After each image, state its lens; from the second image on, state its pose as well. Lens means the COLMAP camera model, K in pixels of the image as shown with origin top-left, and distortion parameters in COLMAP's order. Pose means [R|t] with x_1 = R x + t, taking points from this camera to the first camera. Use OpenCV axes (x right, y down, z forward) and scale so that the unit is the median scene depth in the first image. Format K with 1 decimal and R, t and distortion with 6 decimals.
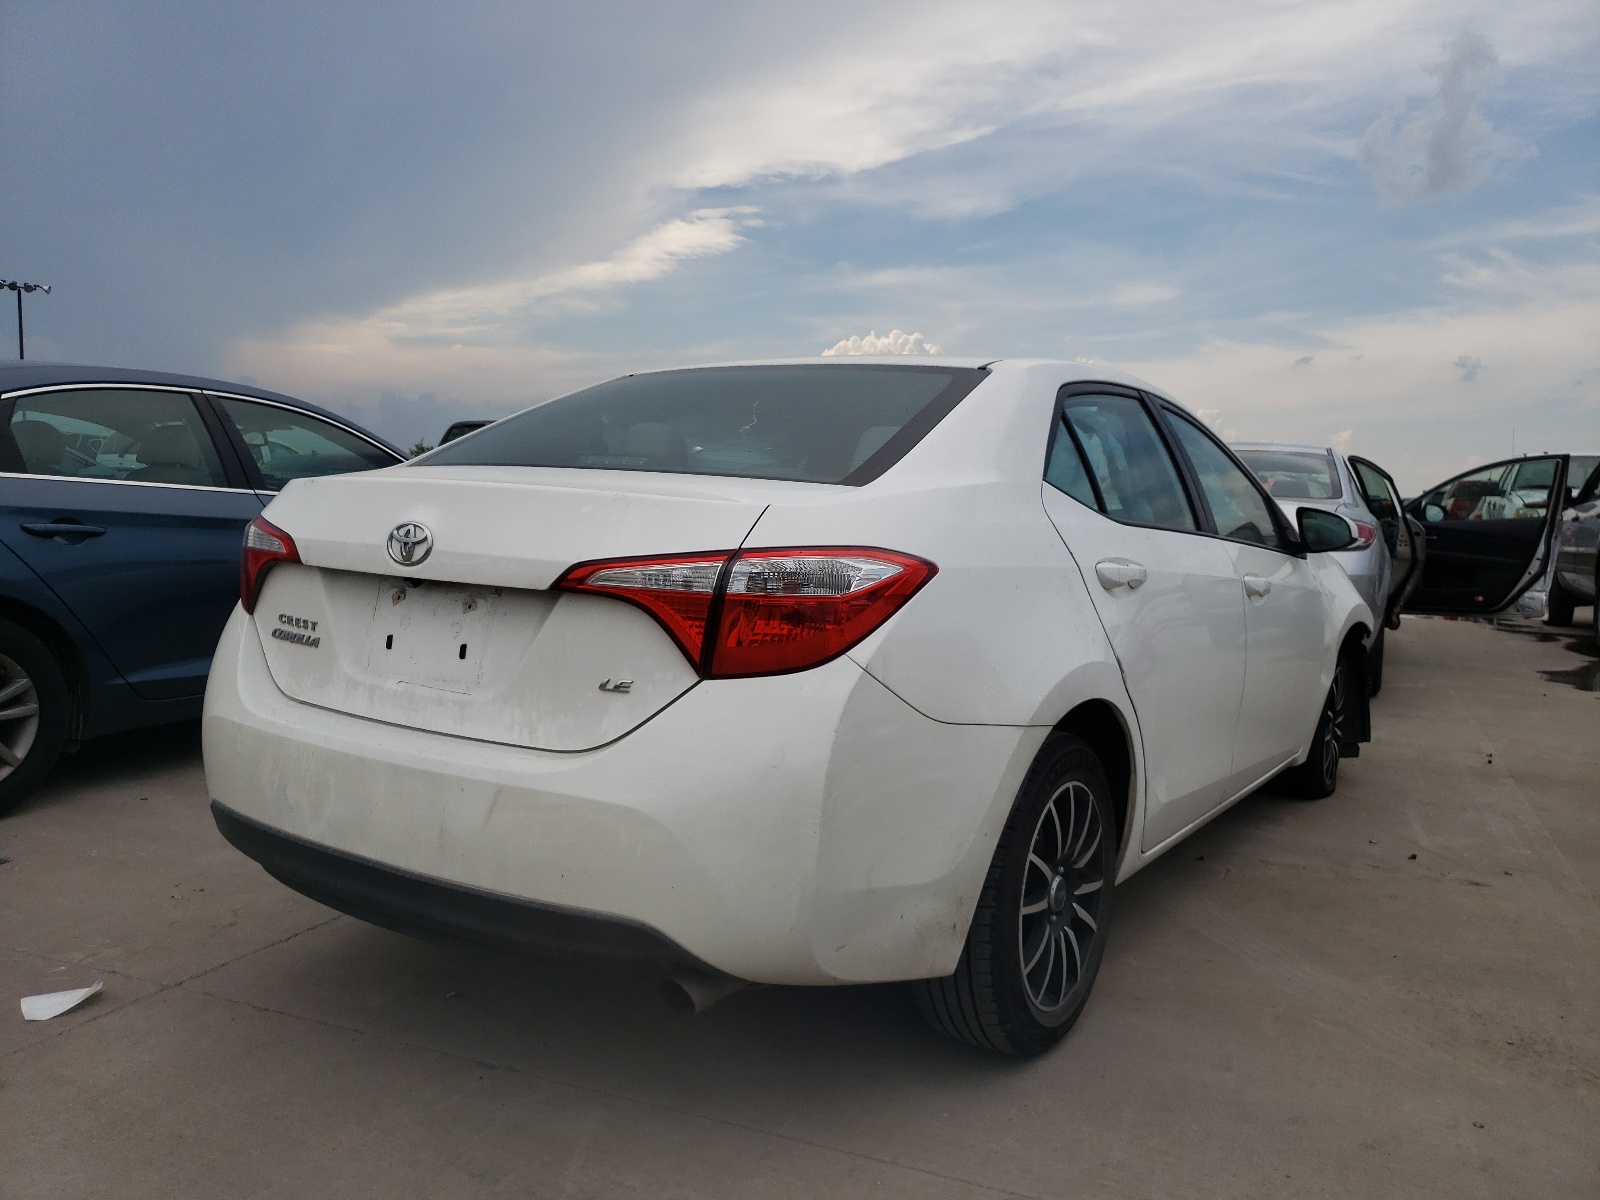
lens RADIAL K [[1224.1, 0, 799.3], [0, 1224.1, 599.6], [0, 0, 1]] dist [-0.037724, 0.024665]
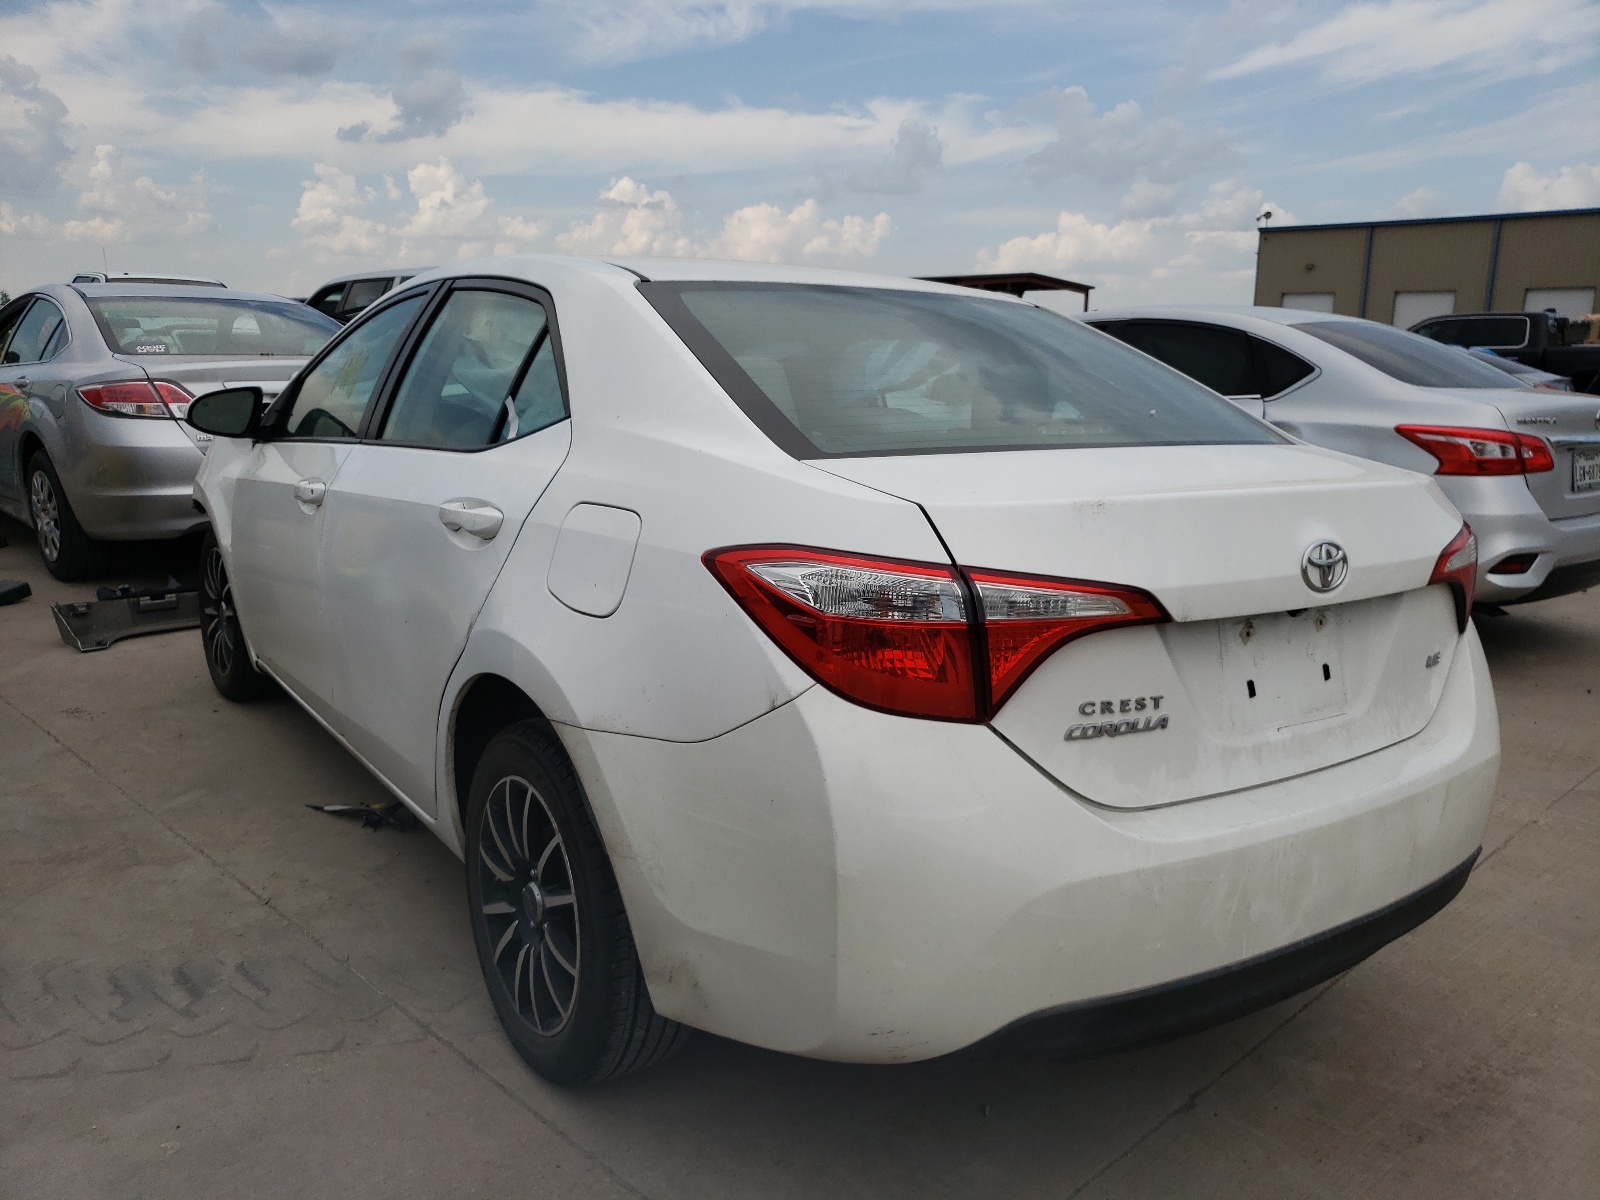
lens RADIAL K [[1224.1, 0, 799.4], [0, 1224.1, 600.1], [0, 0, 1]] dist [-0.037724, 0.024665]
pose [[0.417321, -0.196423, 0.887277, -1.179909], [0.083157, 0.980519, 0.177953, -0.195319], [-0.904946, -0.000480, 0.425525, 0.926383]]
